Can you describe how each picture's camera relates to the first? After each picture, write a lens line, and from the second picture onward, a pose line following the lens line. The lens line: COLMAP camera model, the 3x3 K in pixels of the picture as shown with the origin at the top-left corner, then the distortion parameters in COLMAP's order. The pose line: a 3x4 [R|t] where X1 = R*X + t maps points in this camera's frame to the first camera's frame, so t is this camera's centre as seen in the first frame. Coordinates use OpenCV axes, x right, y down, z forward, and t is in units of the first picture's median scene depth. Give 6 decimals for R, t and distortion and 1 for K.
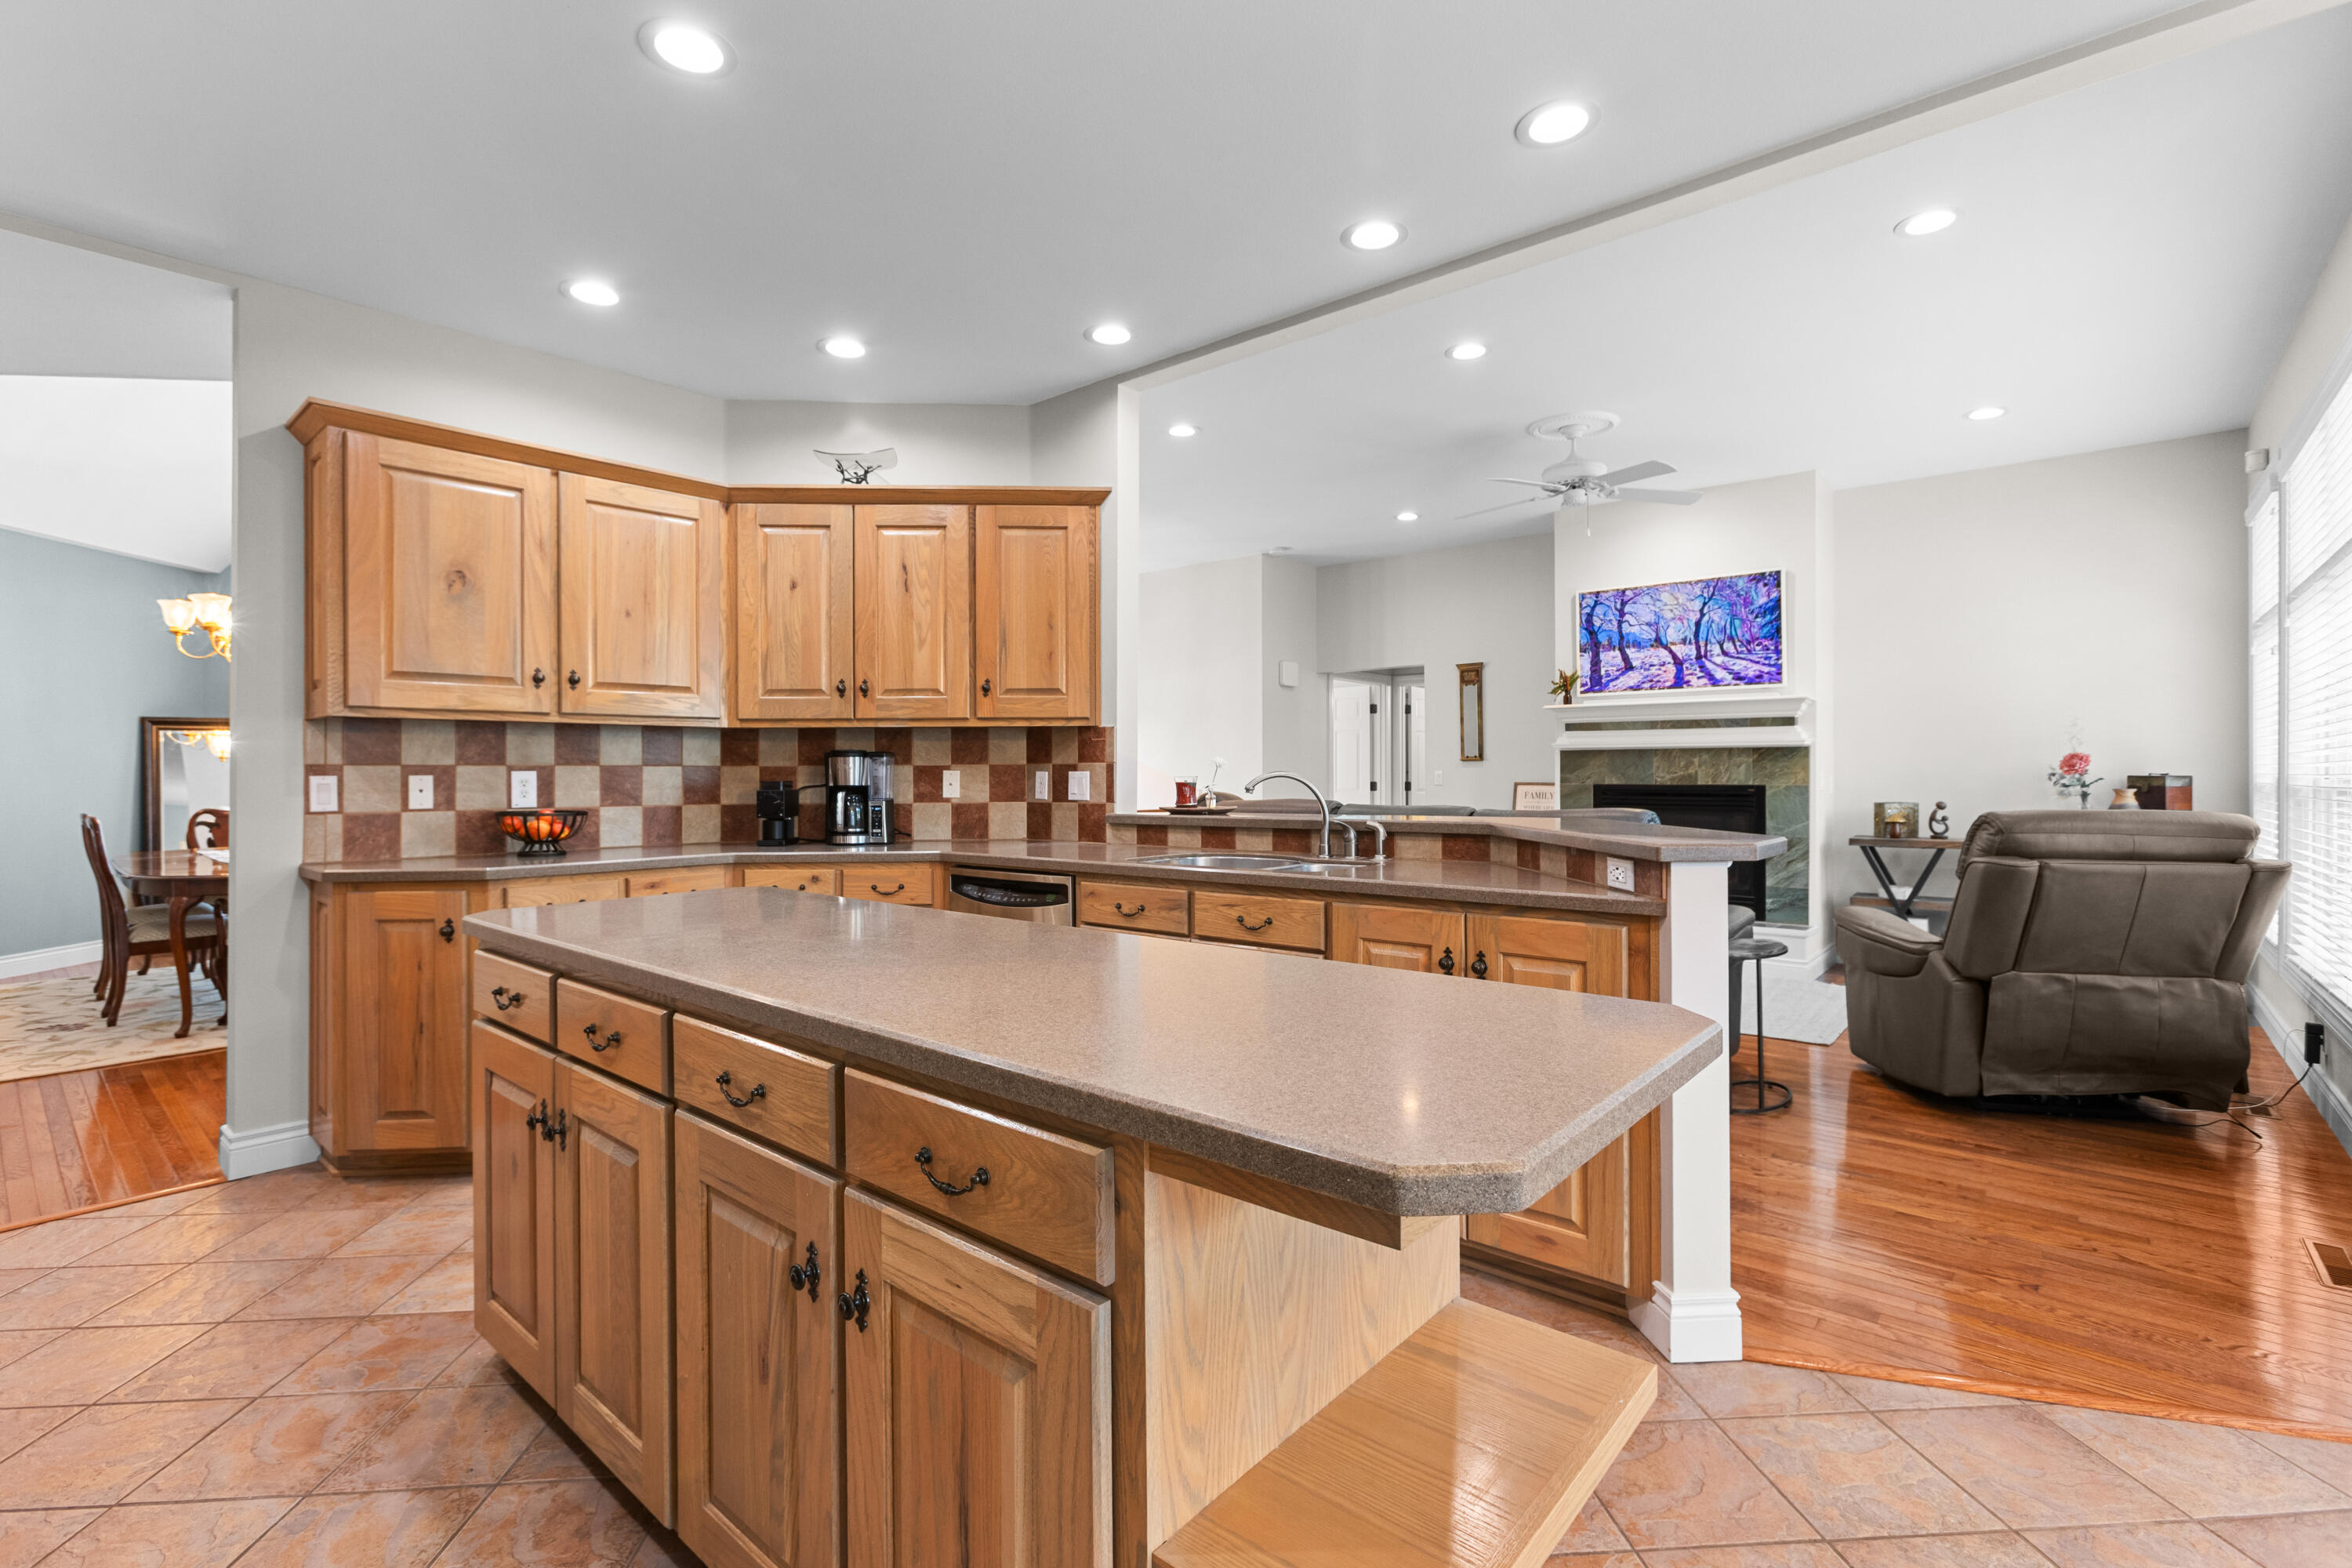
lens RADIAL K [[1072.1, 0, 1175.3], [0, 1072.1, 771.8], [0, 0, 1]] dist [-0.001577, 0.000062]
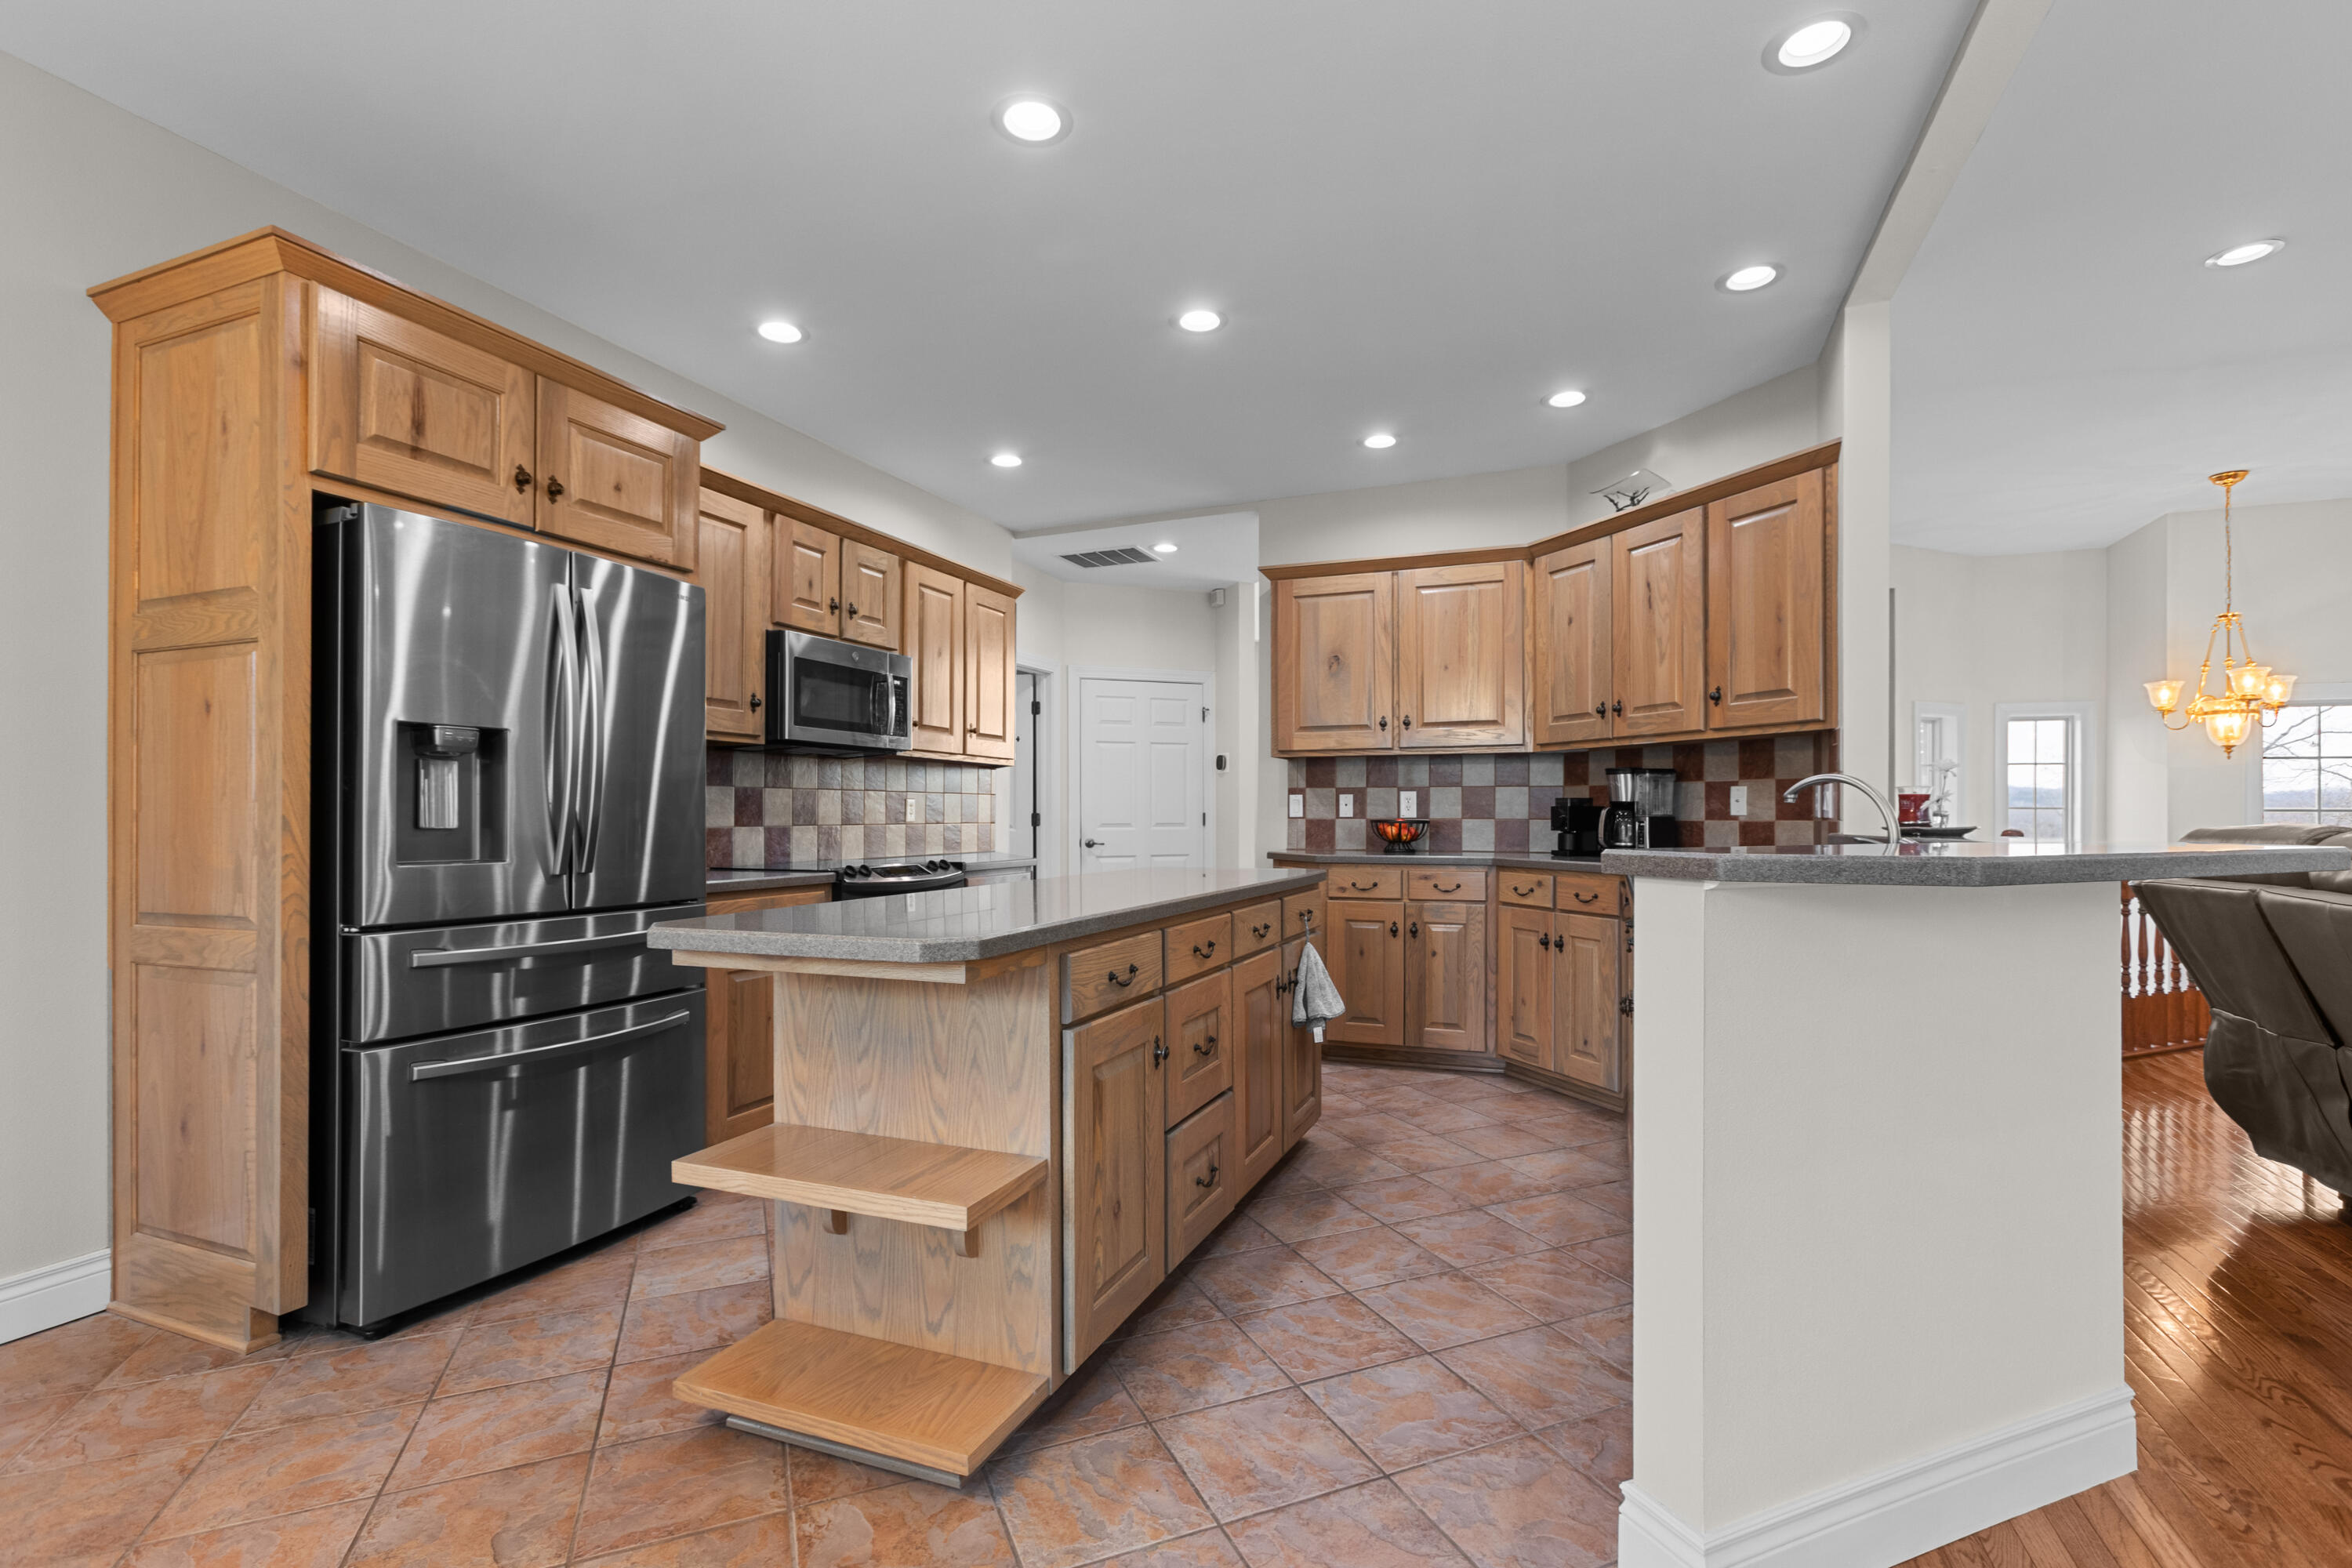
lens RADIAL K [[1072.1, 0, 1177.7], [0, 1072.1, 826.4], [0, 0, 1]] dist [-0.001577, 0.000062]
pose [[0.337167, 0.017558, -0.941281, 0.553710], [0.000620, 0.999822, 0.018872, 0.017220], [0.941445, -0.006947, 0.337096, 0.244958]]
